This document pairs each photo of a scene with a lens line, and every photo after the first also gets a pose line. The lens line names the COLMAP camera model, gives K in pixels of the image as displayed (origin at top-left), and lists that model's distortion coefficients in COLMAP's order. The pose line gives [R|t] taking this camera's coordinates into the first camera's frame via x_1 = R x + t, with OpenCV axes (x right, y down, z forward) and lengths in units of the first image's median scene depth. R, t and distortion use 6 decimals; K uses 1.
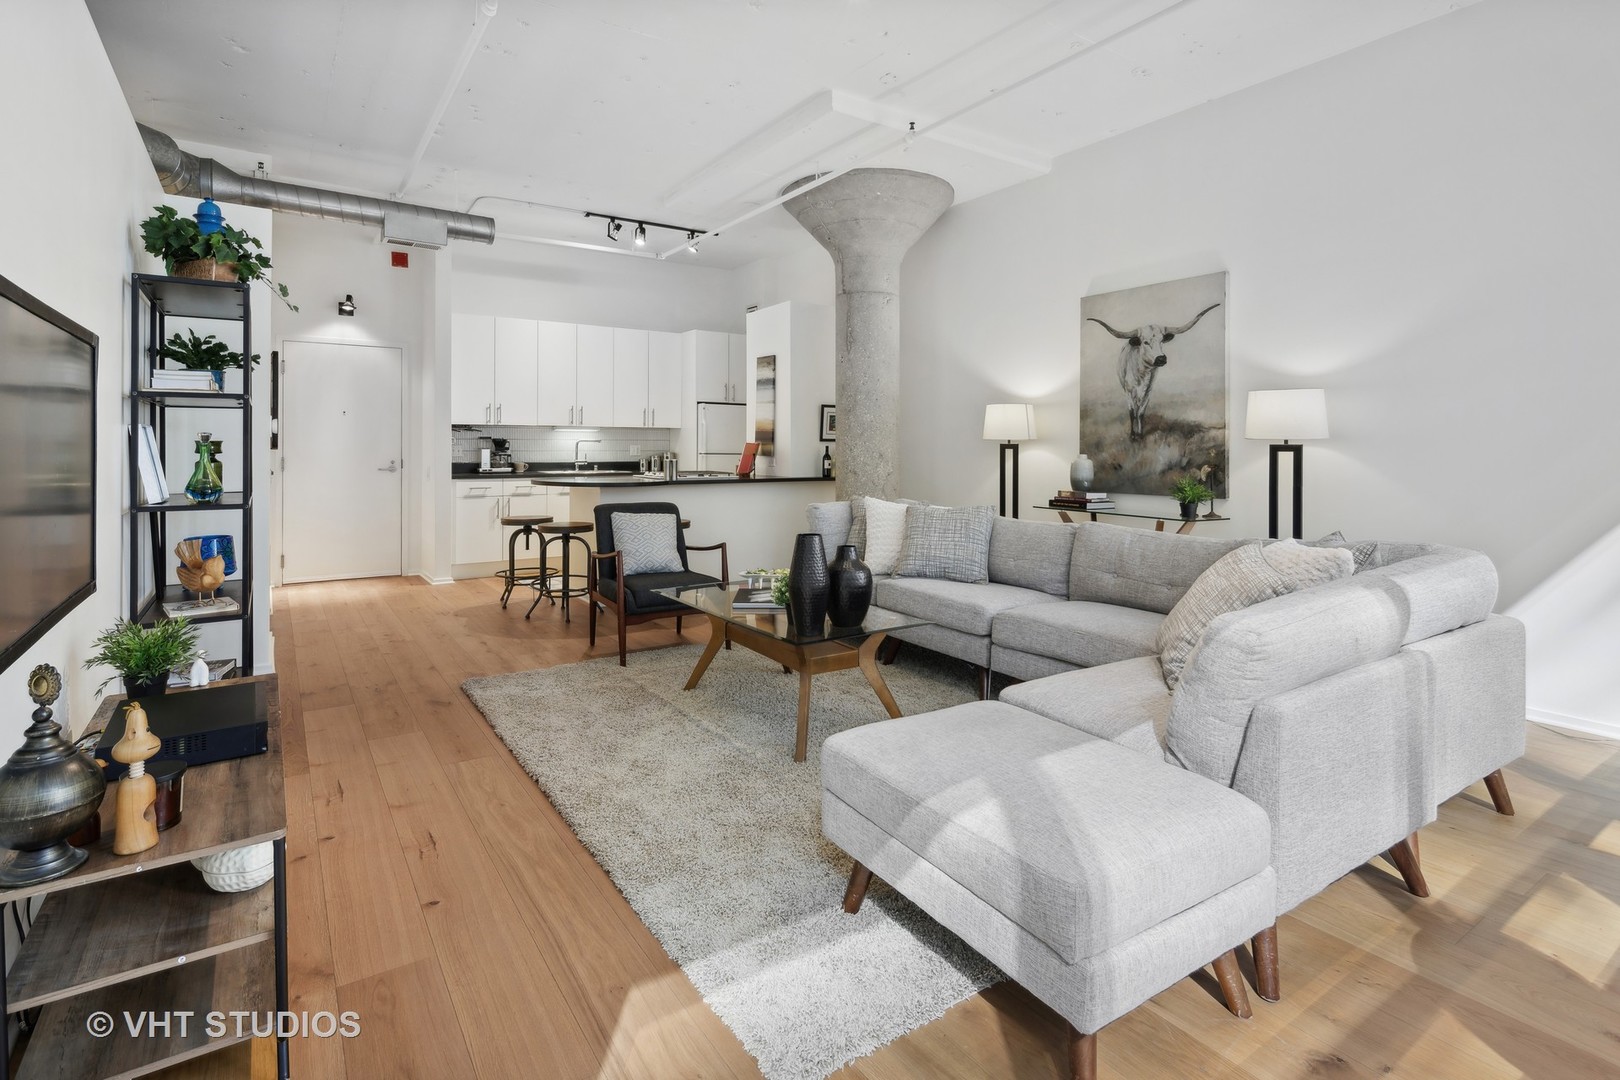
lens RADIAL K [[792.9, 0, 807.9], [0, 792.9, 447.0], [0, 0, 1]] dist [0.001972, -0.000728]
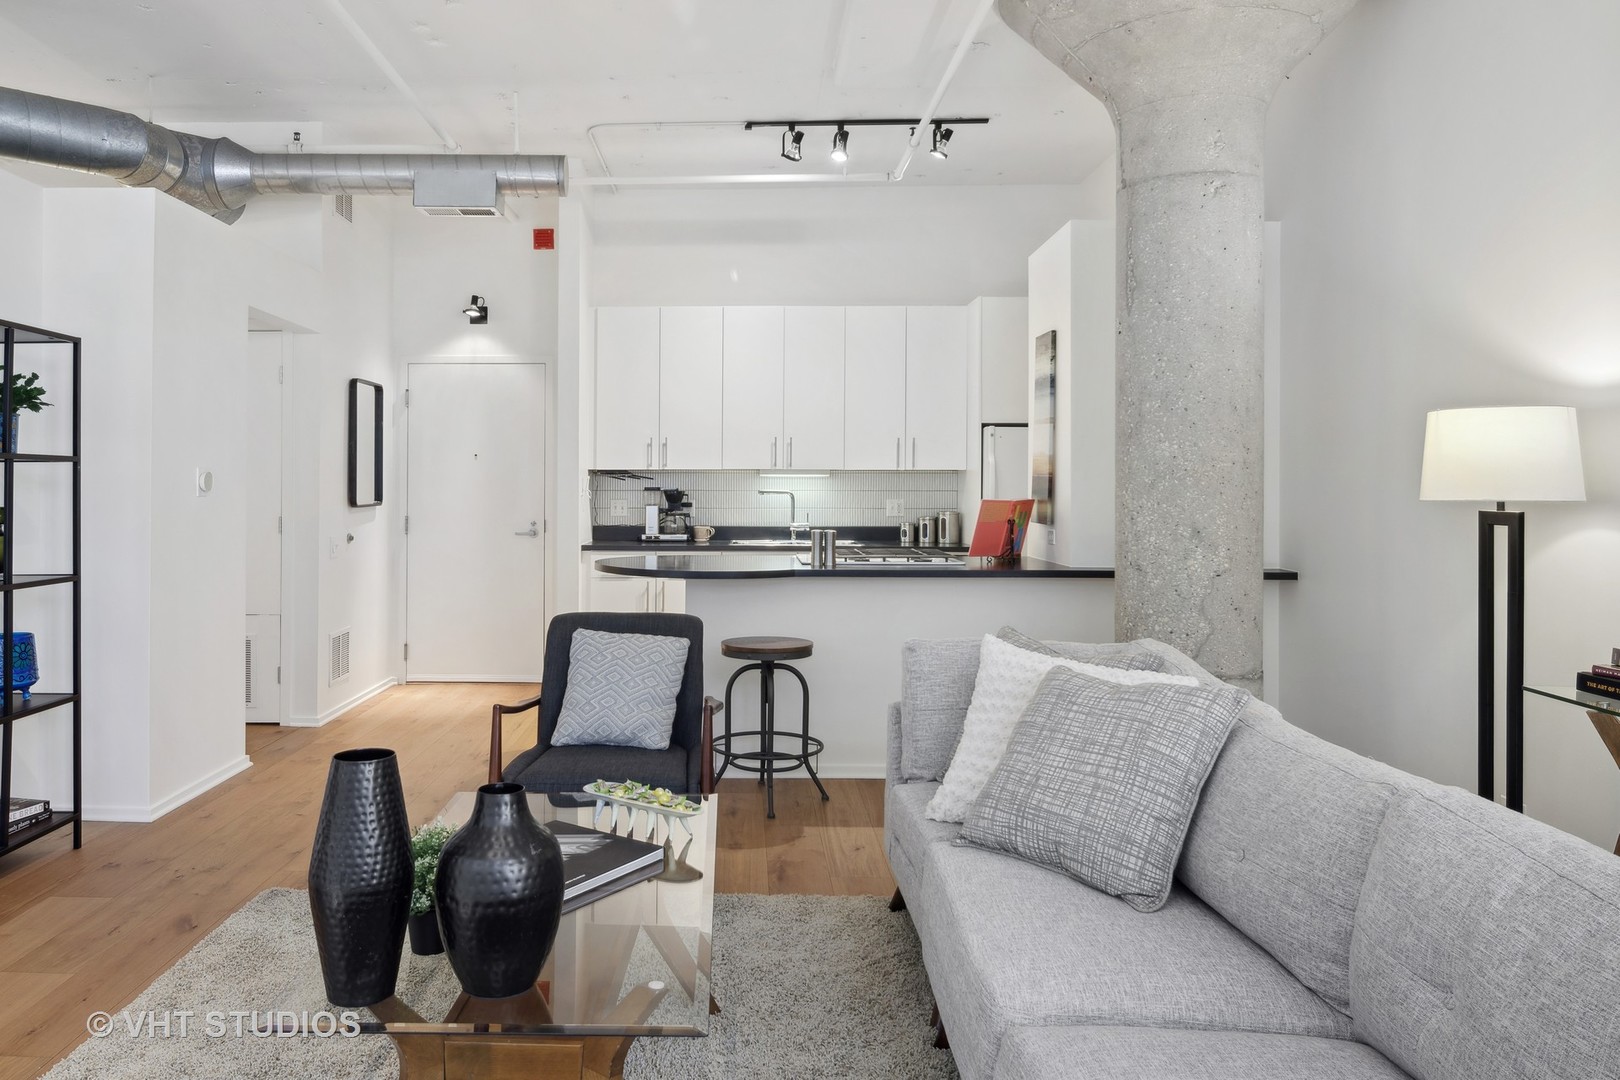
lens RADIAL K [[1121.1, 0, 808.7], [0, 1121.1, 479.4], [0, 0, 1]] dist [-0.001166, -0.003126]
pose [[0.811297, -0.003430, -0.584625, 0.298847], [-0.000111, 0.999982, -0.006020, -0.016366], [0.584635, 0.004949, 0.811282, 0.366348]]
